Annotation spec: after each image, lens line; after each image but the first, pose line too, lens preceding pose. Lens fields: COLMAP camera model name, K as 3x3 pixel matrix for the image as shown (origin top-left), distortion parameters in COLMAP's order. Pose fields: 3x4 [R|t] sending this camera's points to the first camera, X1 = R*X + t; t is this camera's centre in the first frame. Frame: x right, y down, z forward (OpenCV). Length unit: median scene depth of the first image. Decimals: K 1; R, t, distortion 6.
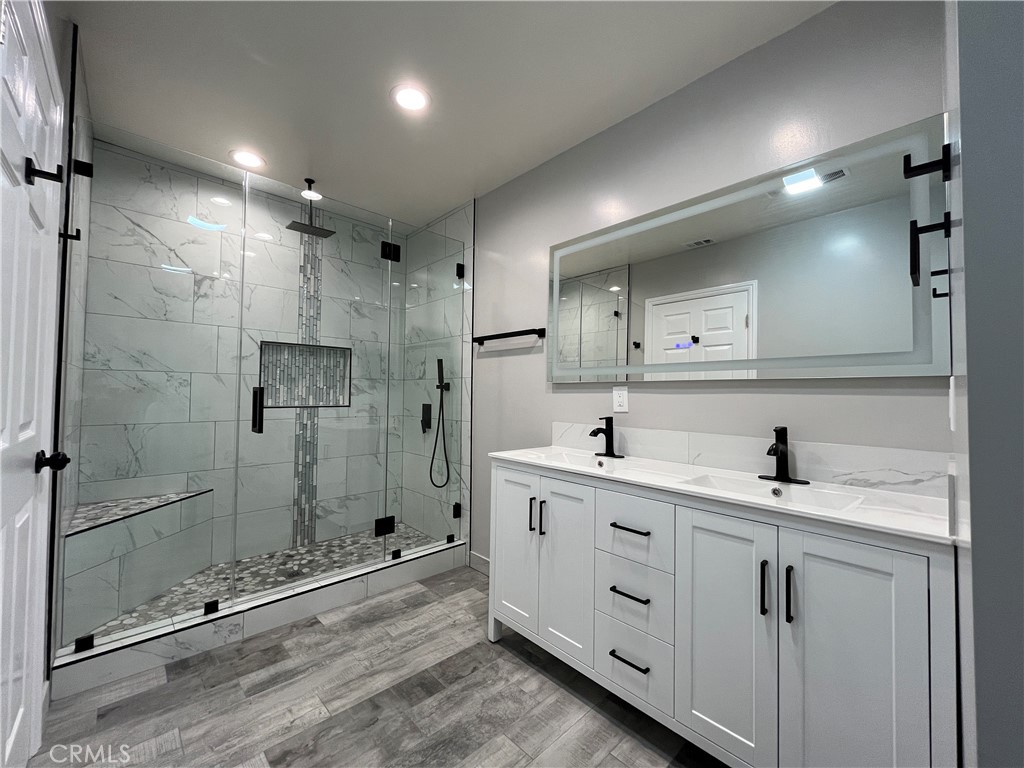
lens RADIAL K [[412.6, 0, 508.1], [0, 412.6, 381.2], [0, 0, 1]] dist [-0.001781, -0.000038]
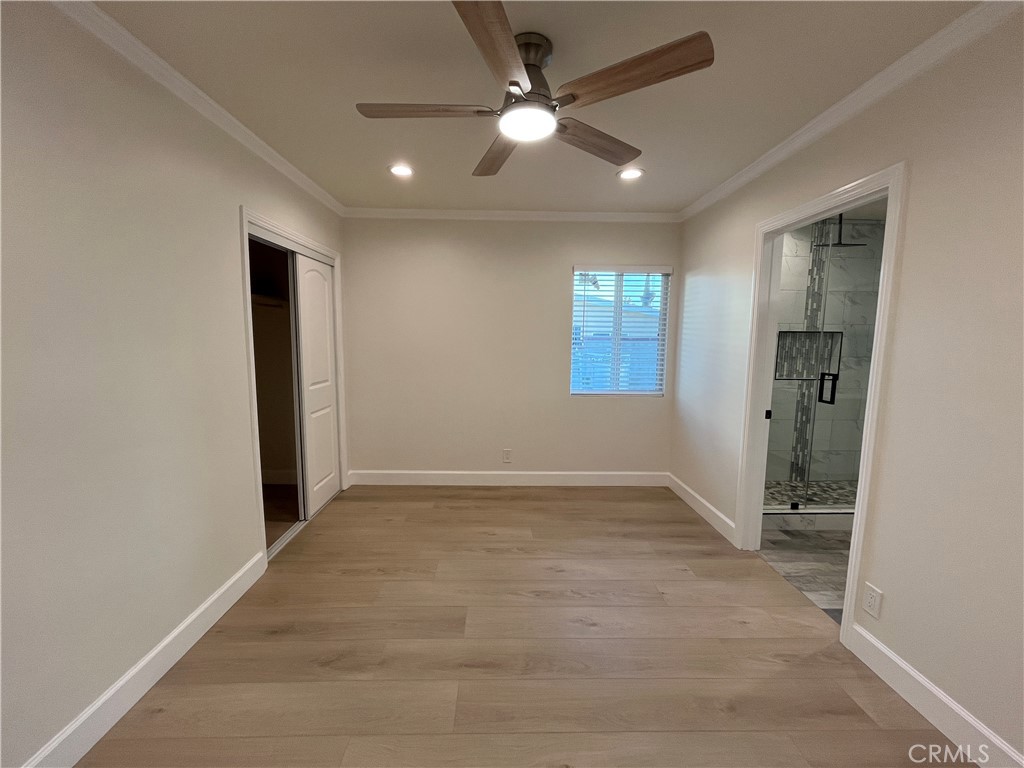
lens RADIAL K [[412.6, 0, 508.1], [0, 412.6, 381.2], [0, 0, 1]] dist [-0.001781, -0.000038]
pose [[0.744975, 0.067817, -0.663636, -0.328090], [0.019172, 0.992232, 0.122918, -0.112624], [0.666817, -0.104294, 0.737888, -0.601576]]
